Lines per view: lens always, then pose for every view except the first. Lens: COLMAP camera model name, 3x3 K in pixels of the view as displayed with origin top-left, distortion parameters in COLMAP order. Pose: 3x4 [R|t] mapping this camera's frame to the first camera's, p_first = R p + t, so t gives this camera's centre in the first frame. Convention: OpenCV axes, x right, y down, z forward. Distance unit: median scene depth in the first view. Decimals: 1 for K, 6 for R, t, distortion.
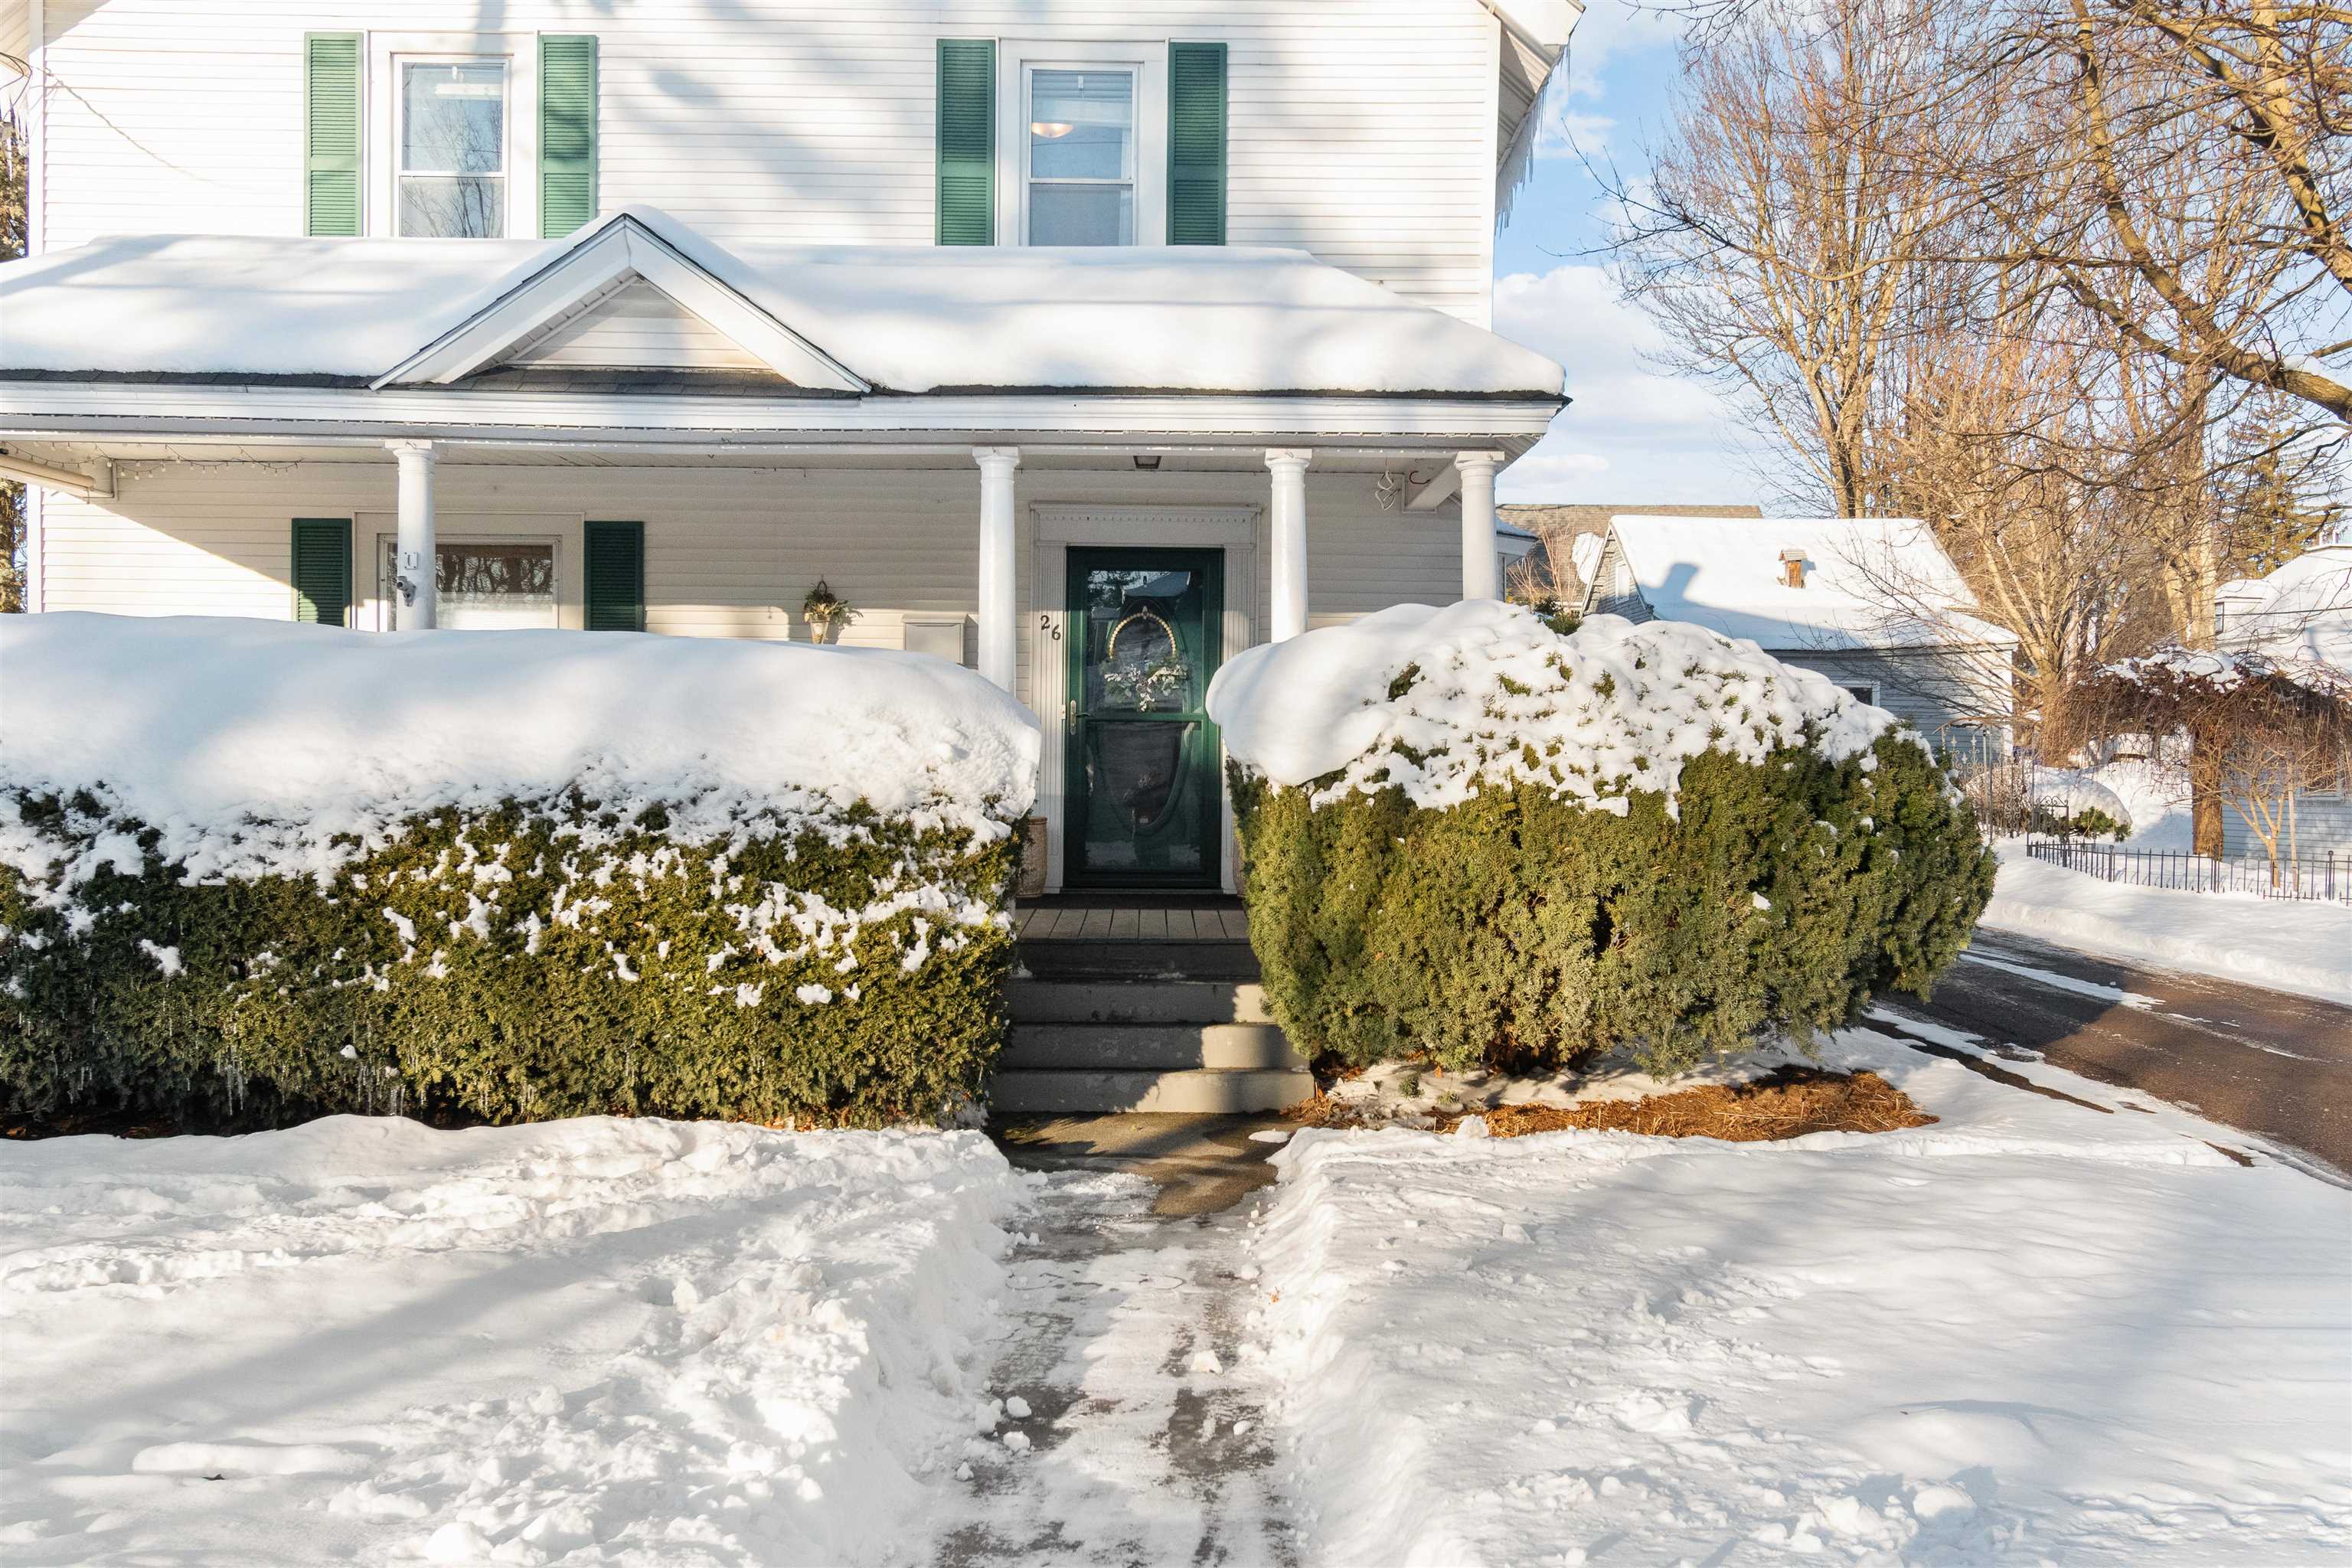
lens RADIAL K [[2061.7, 0, 1176.0], [0, 2061.7, 784.0], [0, 0, 1]] dist [-0.004600, 0.005303]
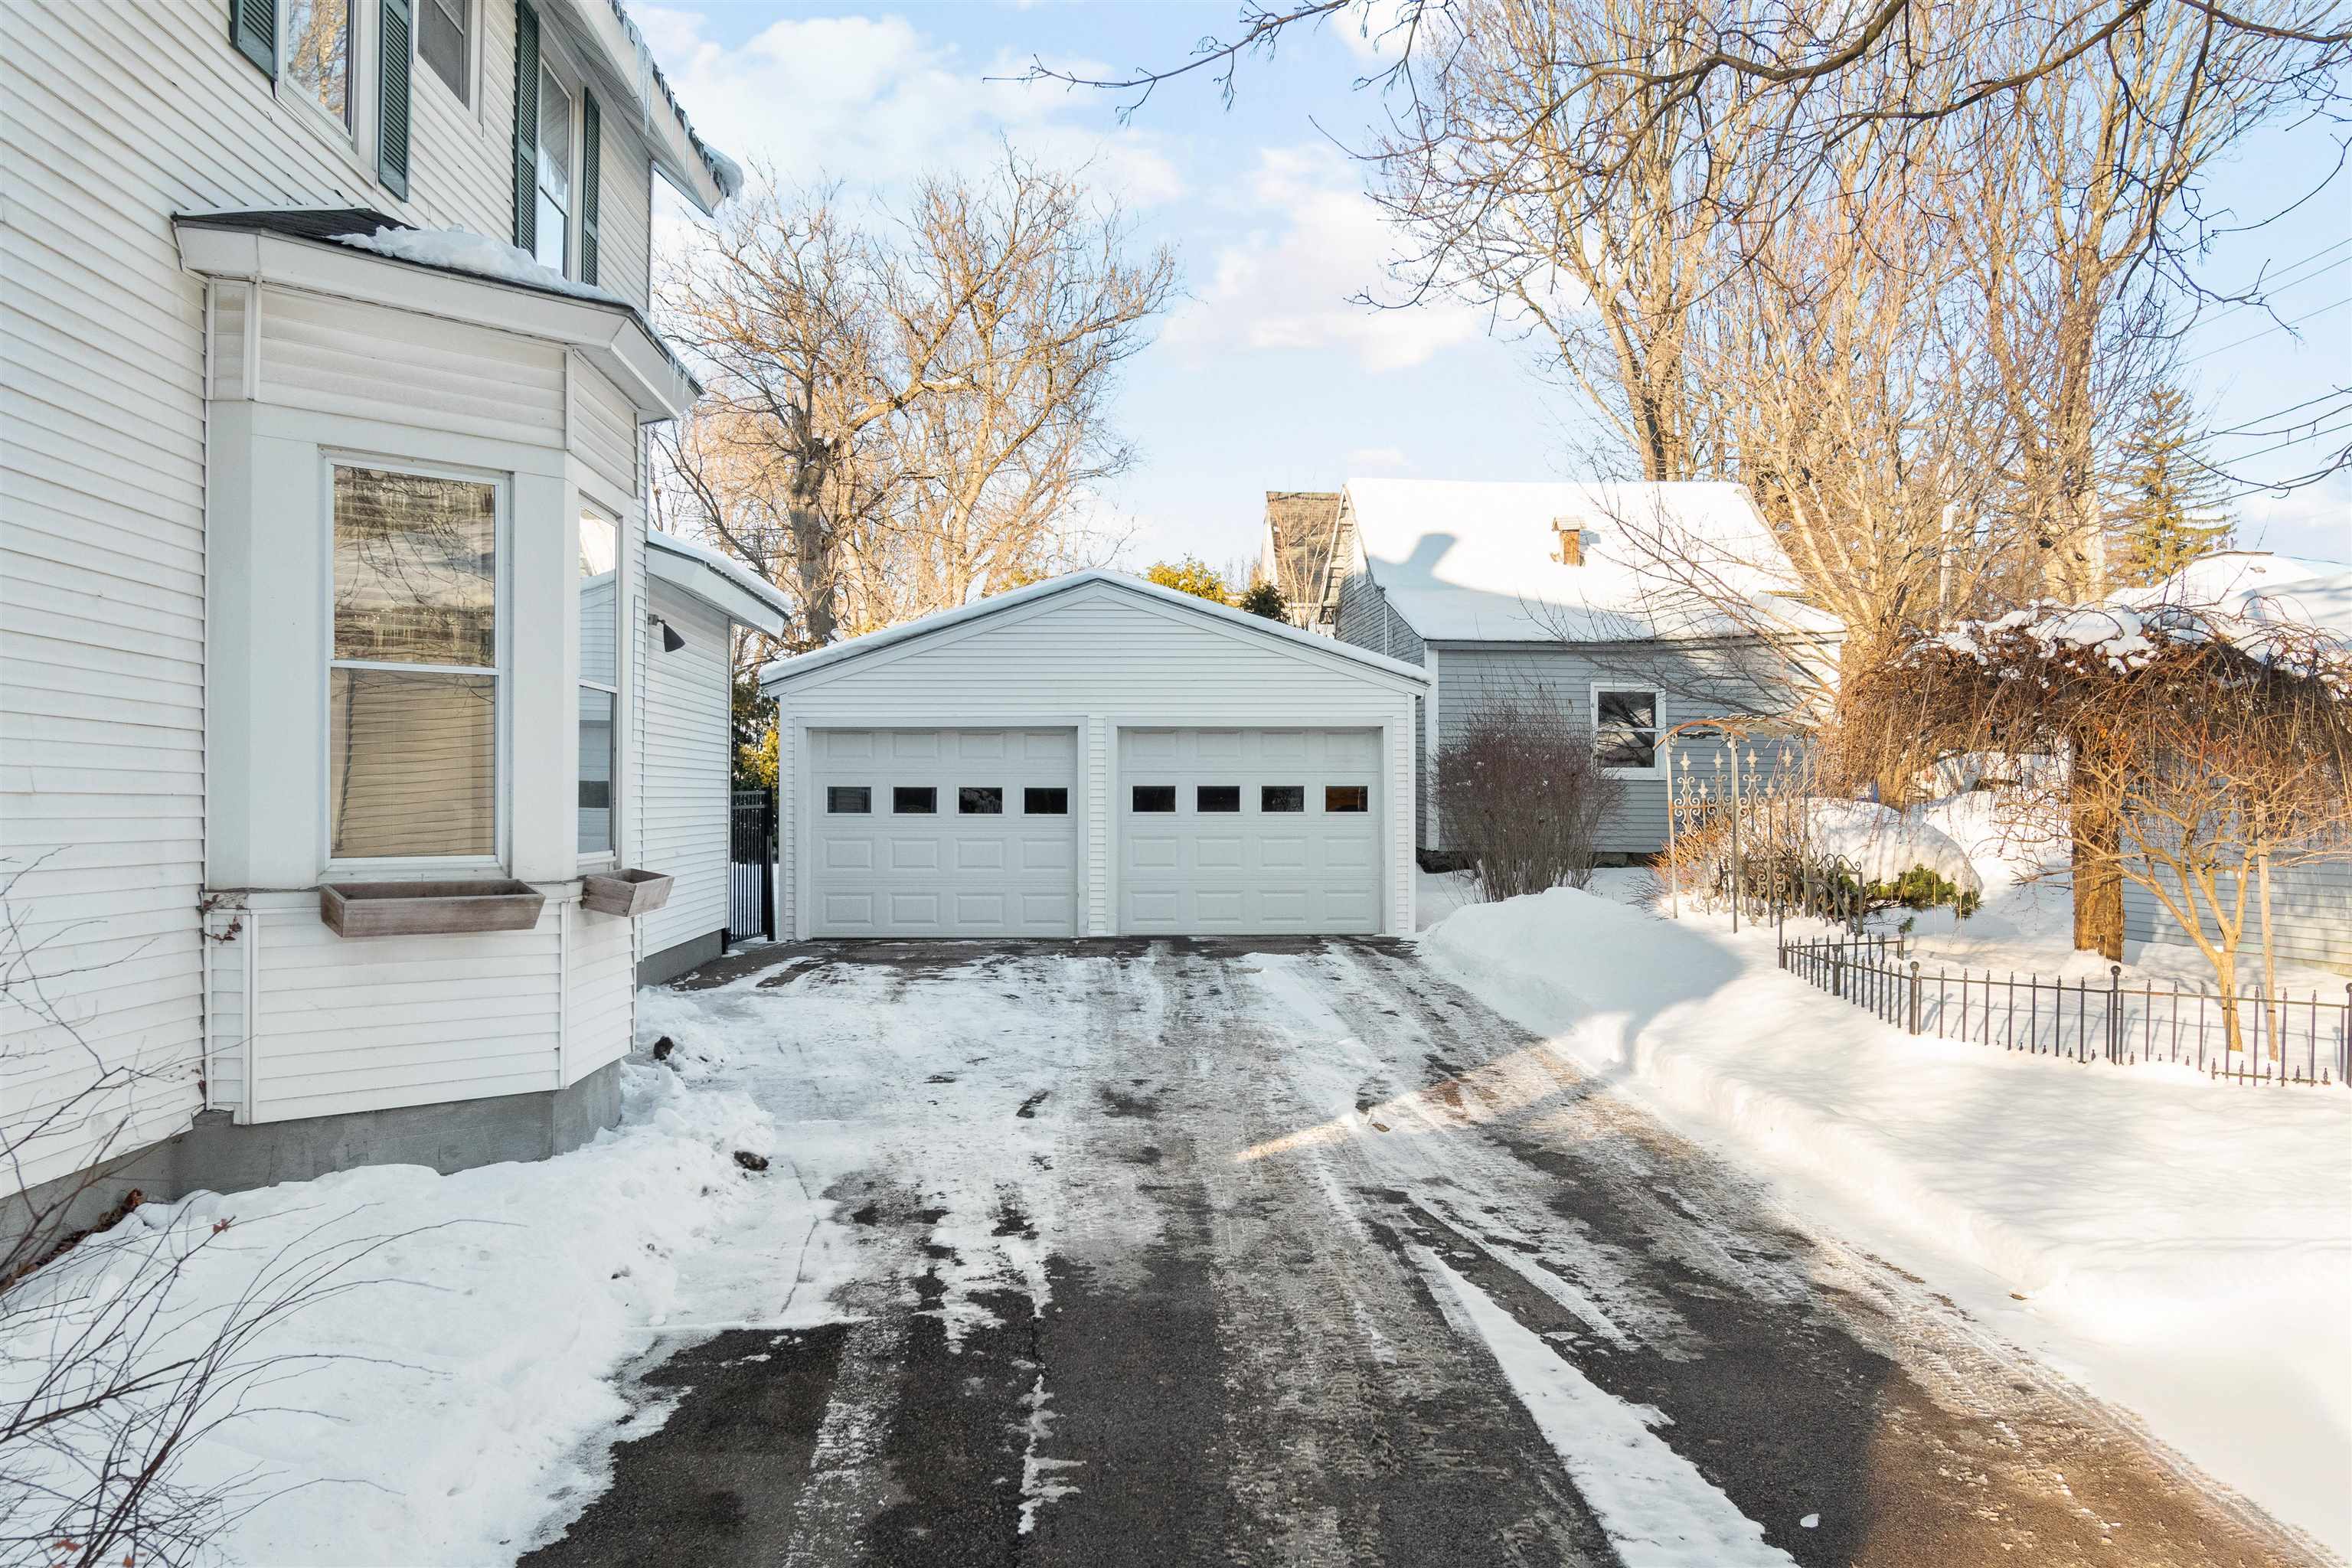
lens RADIAL K [[2061.7, 0, 1176.0], [0, 2061.7, 784.0], [0, 0, 1]] dist [-0.004600, 0.005303]
pose [[0.999048, -0.003877, 0.043453, 0.190704], [0.004442, 0.999907, -0.012900, -0.006526], [-0.043399, 0.013081, 0.998972, 0.380799]]
